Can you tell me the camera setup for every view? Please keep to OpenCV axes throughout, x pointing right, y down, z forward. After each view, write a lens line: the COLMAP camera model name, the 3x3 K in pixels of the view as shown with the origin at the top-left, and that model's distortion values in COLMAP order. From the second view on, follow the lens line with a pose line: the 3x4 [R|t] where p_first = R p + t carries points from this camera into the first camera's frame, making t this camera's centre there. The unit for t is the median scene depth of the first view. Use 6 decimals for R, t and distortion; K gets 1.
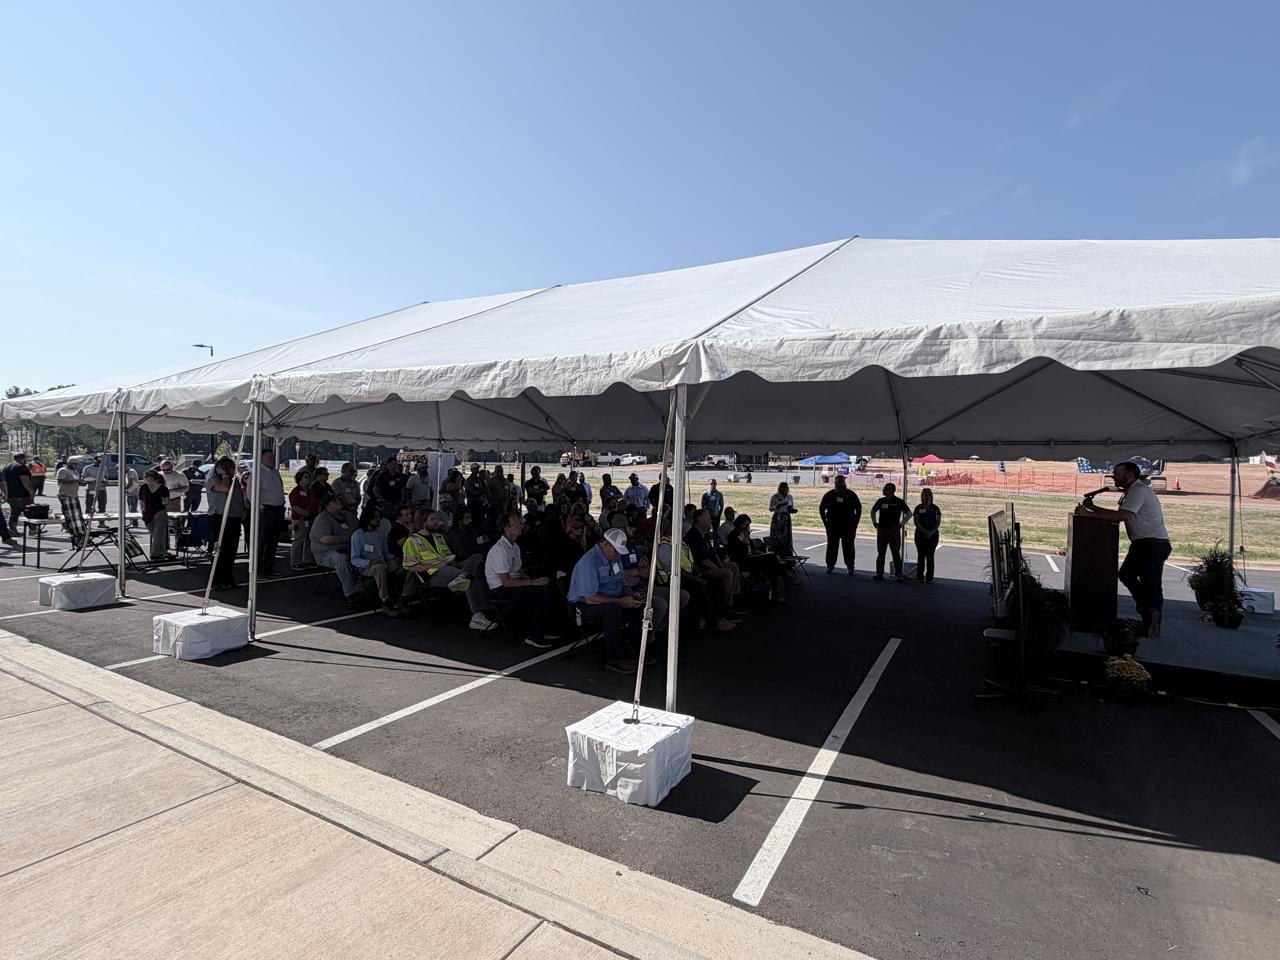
lens RADIAL K [[638.3, 0, 638.1], [0, 638.3, 478.3], [0, 0, 1]] dist [0.006569, -0.005227]
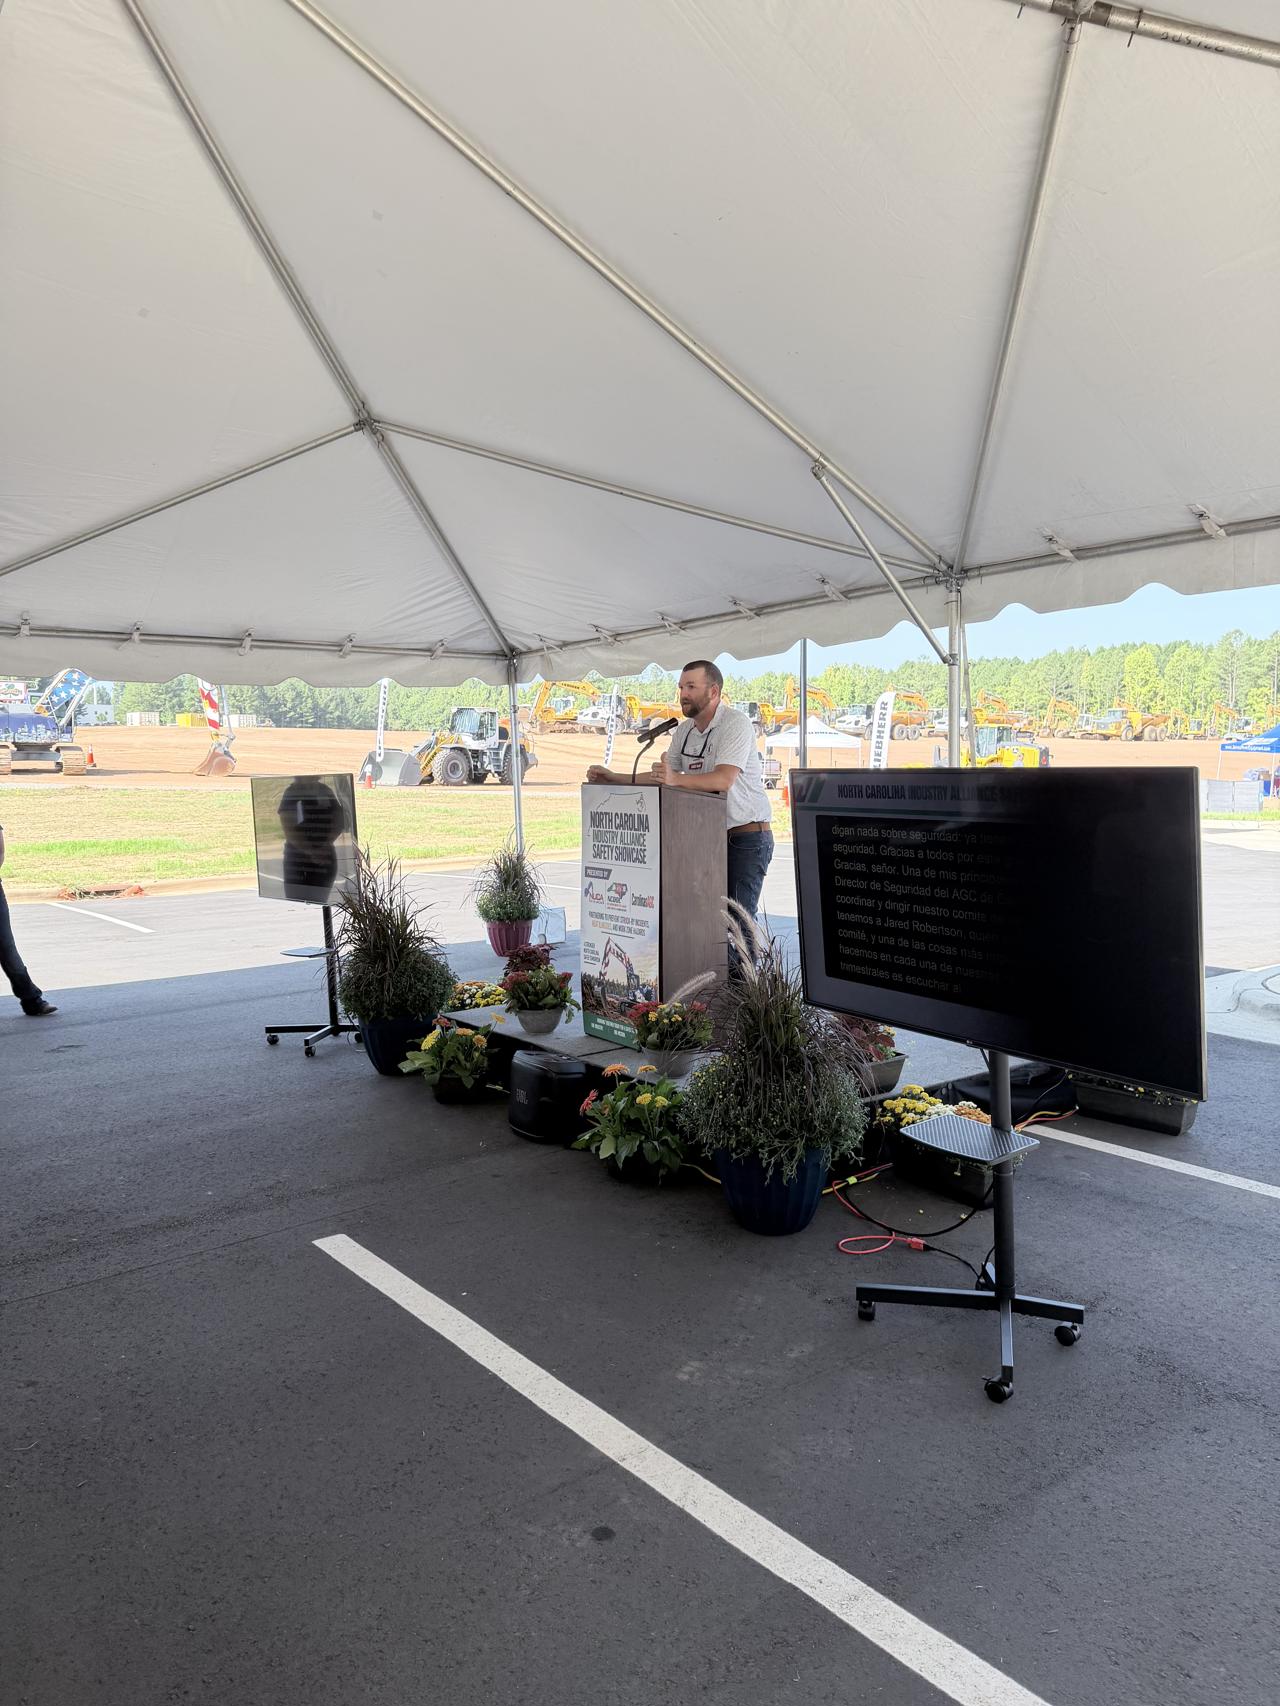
lens RADIAL K [[1181.2, 0, 635.3], [0, 1181.2, 869.8], [0, 0, 1]] dist [0.082496, -0.101214]
pose [[0.382163, -0.114875, 0.916927, -0.019490], [0.030151, 0.993265, 0.111873, 0.015967], [-0.923603, -0.015107, 0.383052, 0.453217]]
